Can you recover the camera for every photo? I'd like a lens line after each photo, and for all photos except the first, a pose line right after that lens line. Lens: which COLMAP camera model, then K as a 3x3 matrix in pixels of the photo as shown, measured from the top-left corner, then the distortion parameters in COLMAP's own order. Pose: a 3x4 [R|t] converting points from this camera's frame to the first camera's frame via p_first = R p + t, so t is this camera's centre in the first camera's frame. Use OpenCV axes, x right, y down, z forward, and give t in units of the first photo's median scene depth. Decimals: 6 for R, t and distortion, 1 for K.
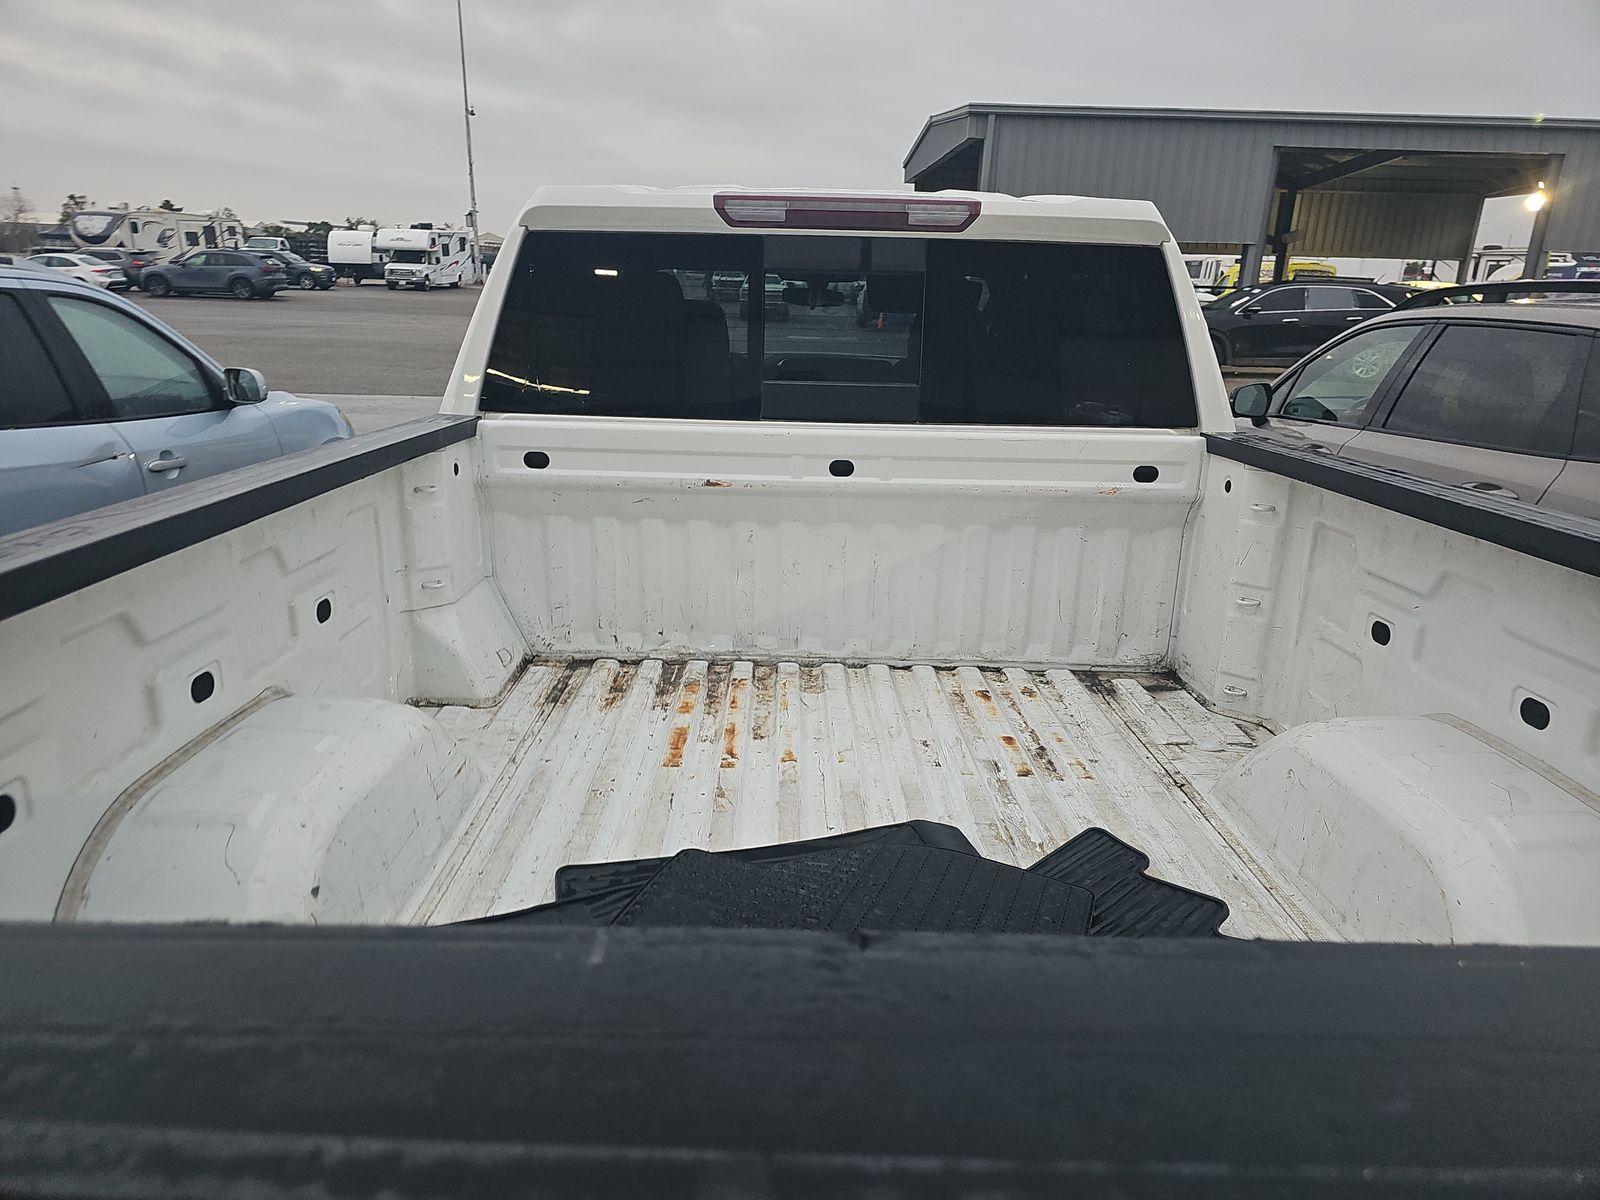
lens RADIAL K [[1056.0, 0, 810.4], [0, 1056.0, 600.0], [0, 0, 1]] dist [0.070054, -0.069537]
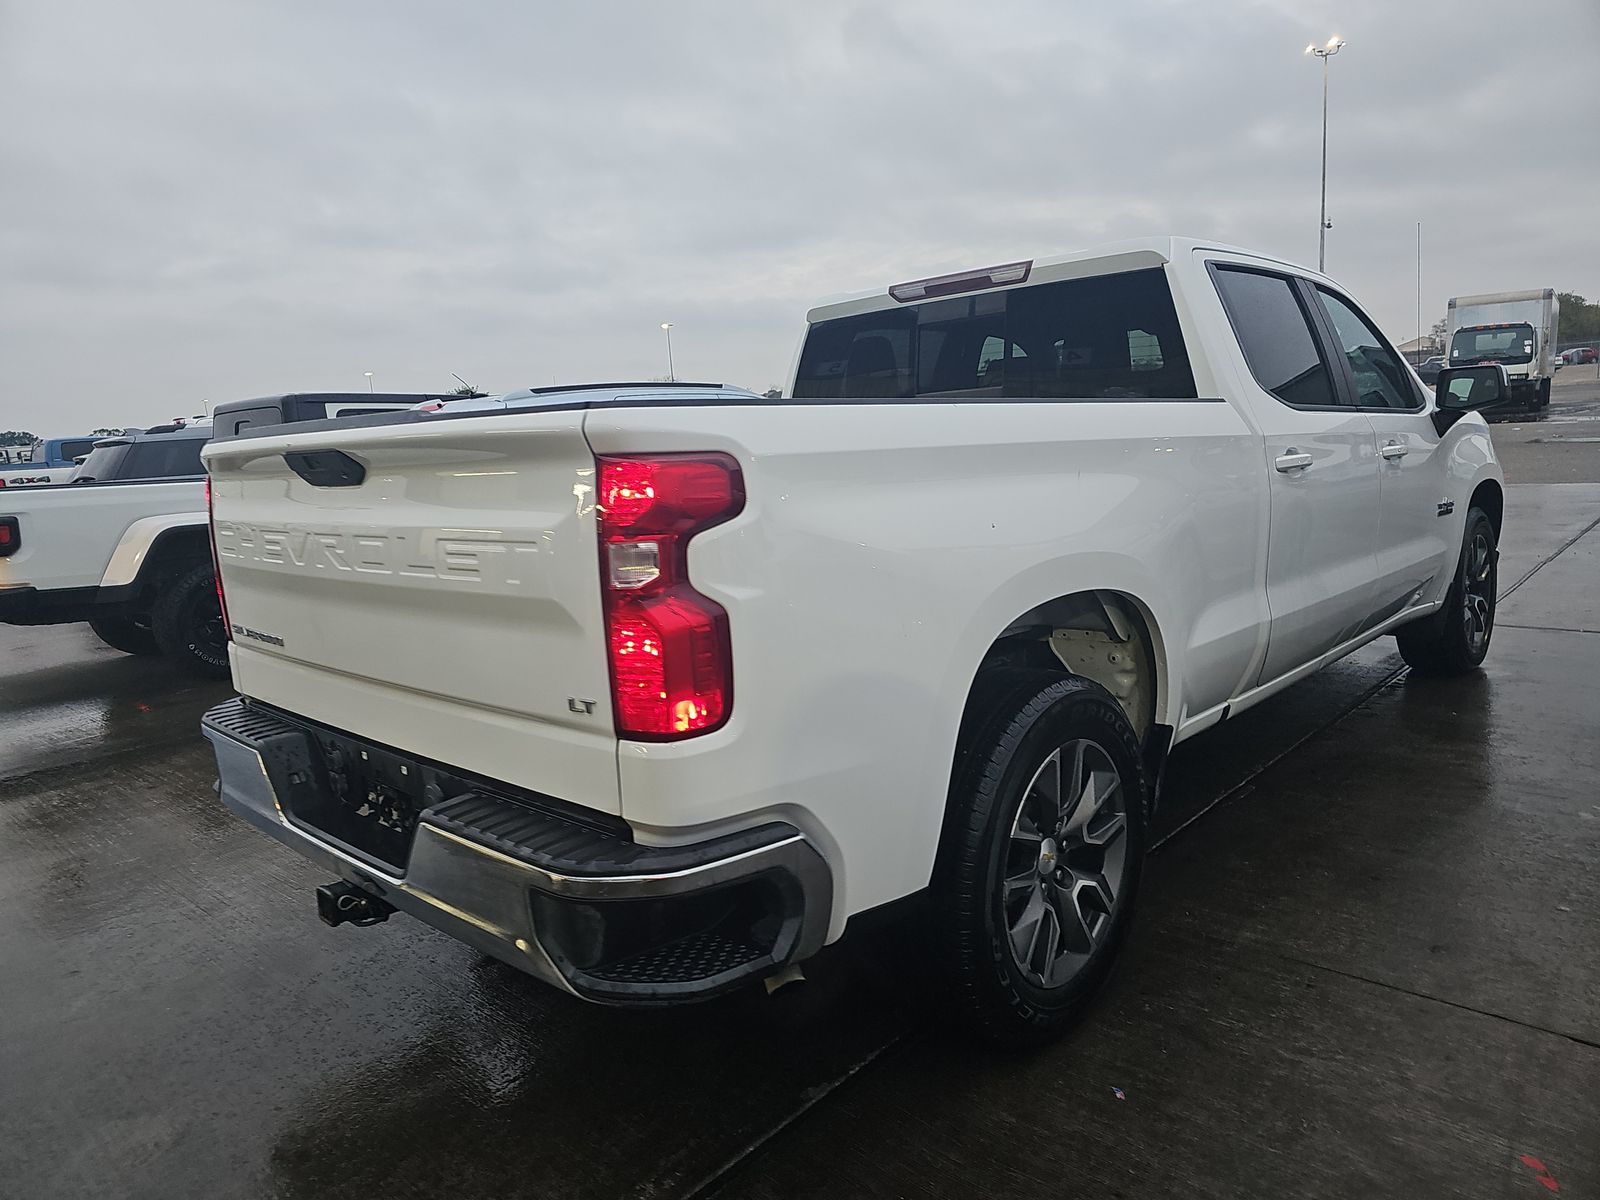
lens RADIAL K [[1098.1, 0, 793.5], [0, 1098.1, 597.8], [0, 0, 1]] dist [0.061597, -0.089583]
pose [[0.714129, 0.035129, -0.699132, 0.099761], [-0.118608, 0.990372, -0.071389, 0.023280], [0.689893, 0.133904, 0.711420, -0.024742]]
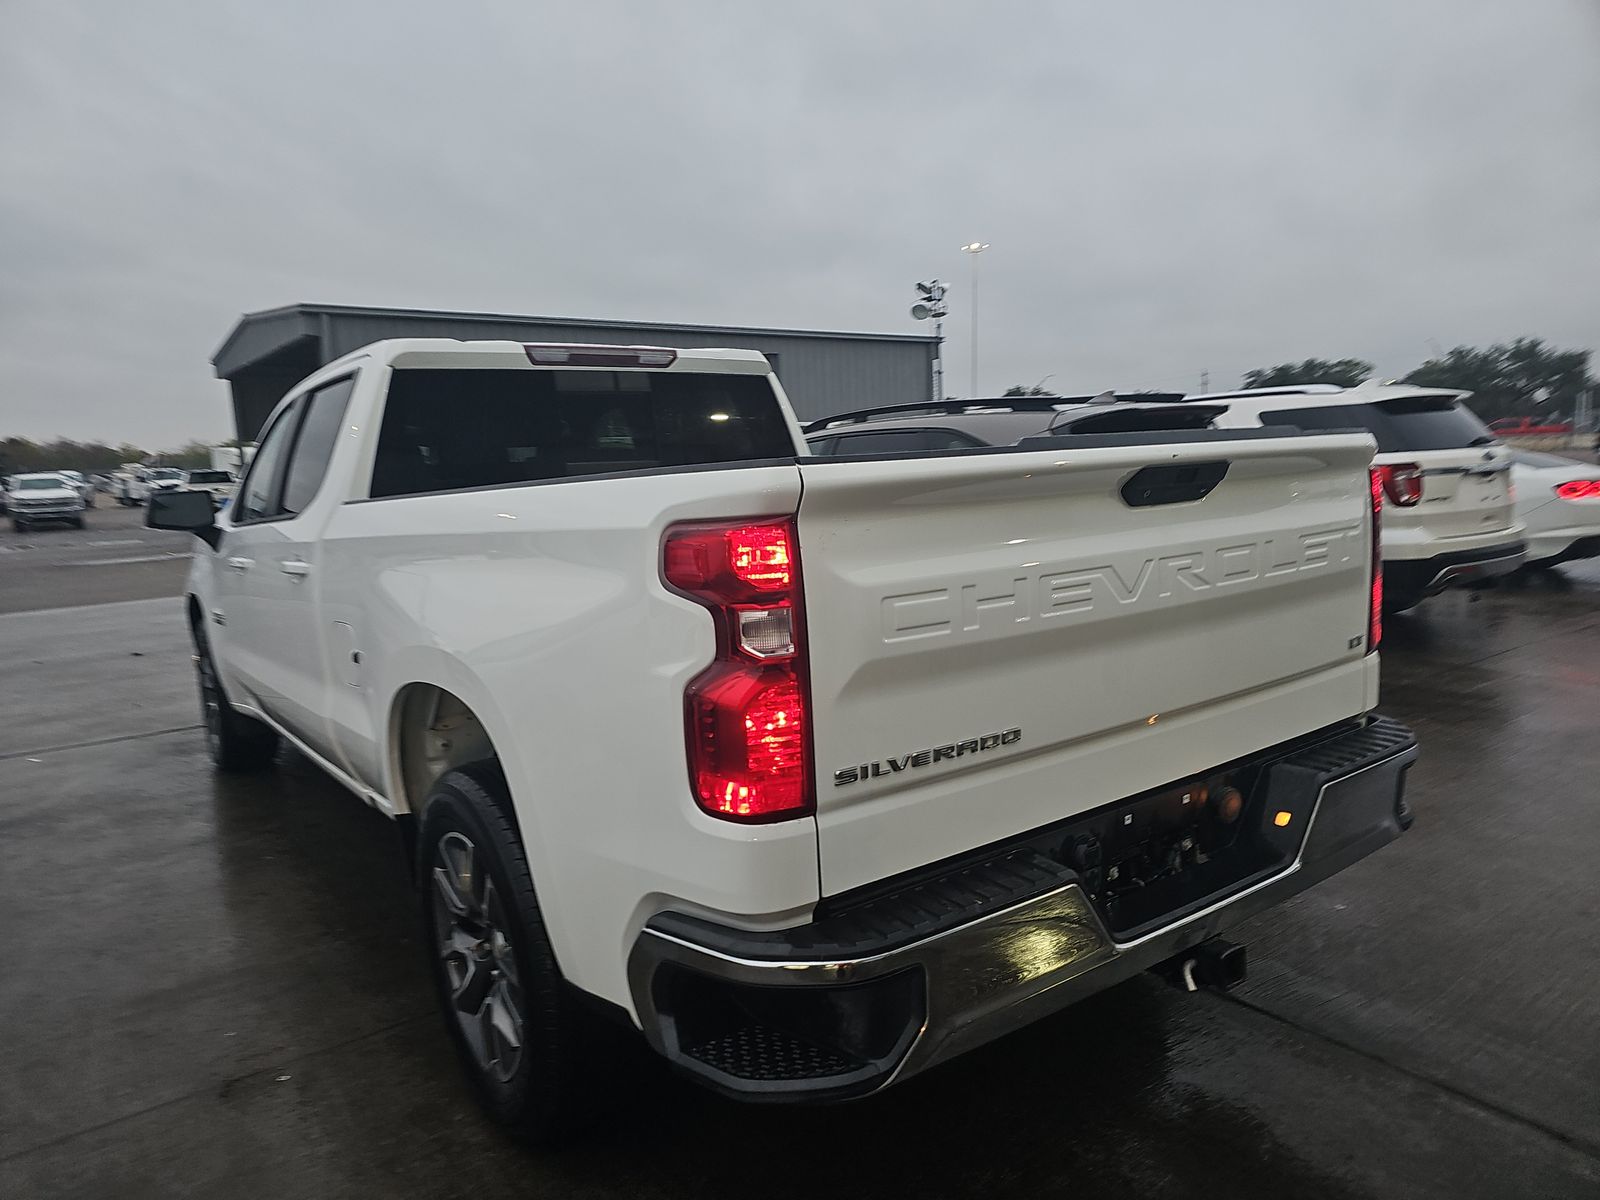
lens RADIAL K [[1020.8, 0, 795.9], [0, 1020.8, 628.0], [0, 0, 1]] dist [0.069991, -0.000220]
pose [[0.816670, -0.156118, 0.555587, -0.064394], [0.231282, 0.970560, -0.067244, 0.019825], [-0.528733, 0.183413, 0.828735, -0.034678]]
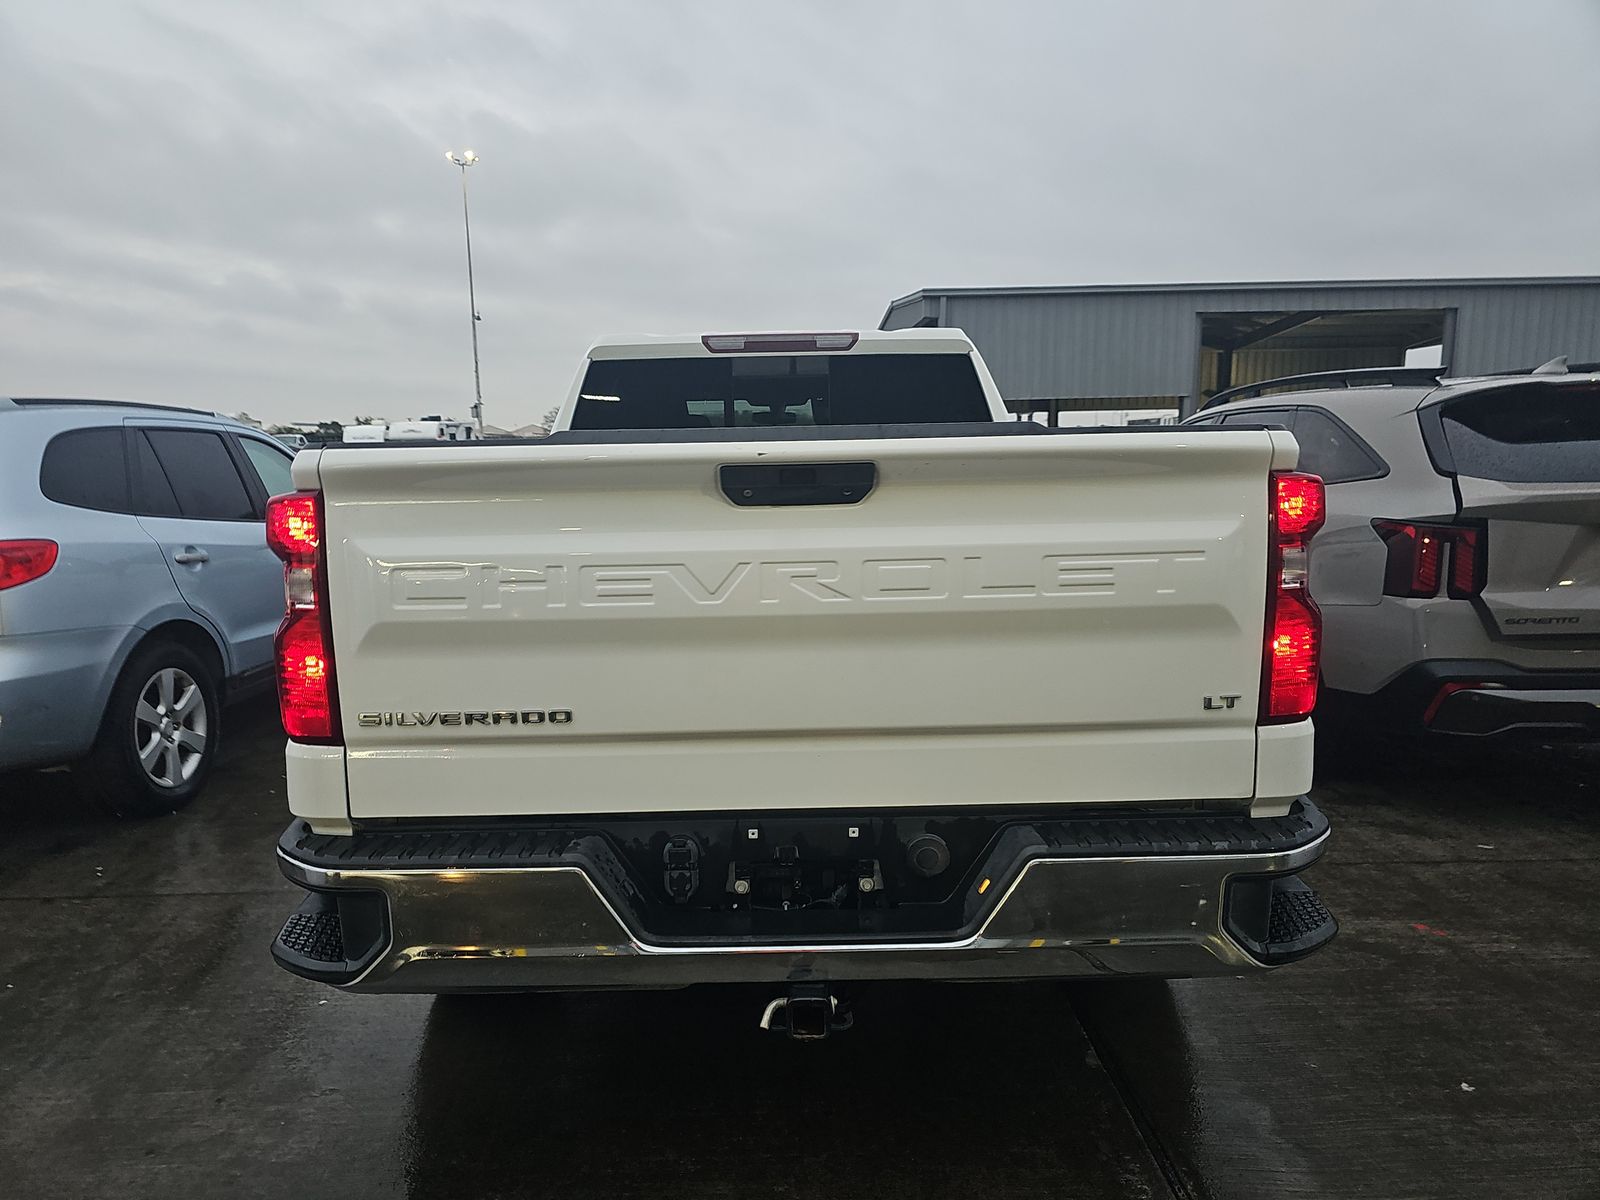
lens RADIAL K [[1056.0, 0, 810.4], [0, 1056.0, 600.0], [0, 0, 1]] dist [0.070054, -0.069537]
pose [[0.998876, -0.046832, 0.007325, 0.004996], [0.047401, 0.986620, -0.155994, 0.030451], [0.000078, 0.156166, 0.987731, -0.059850]]
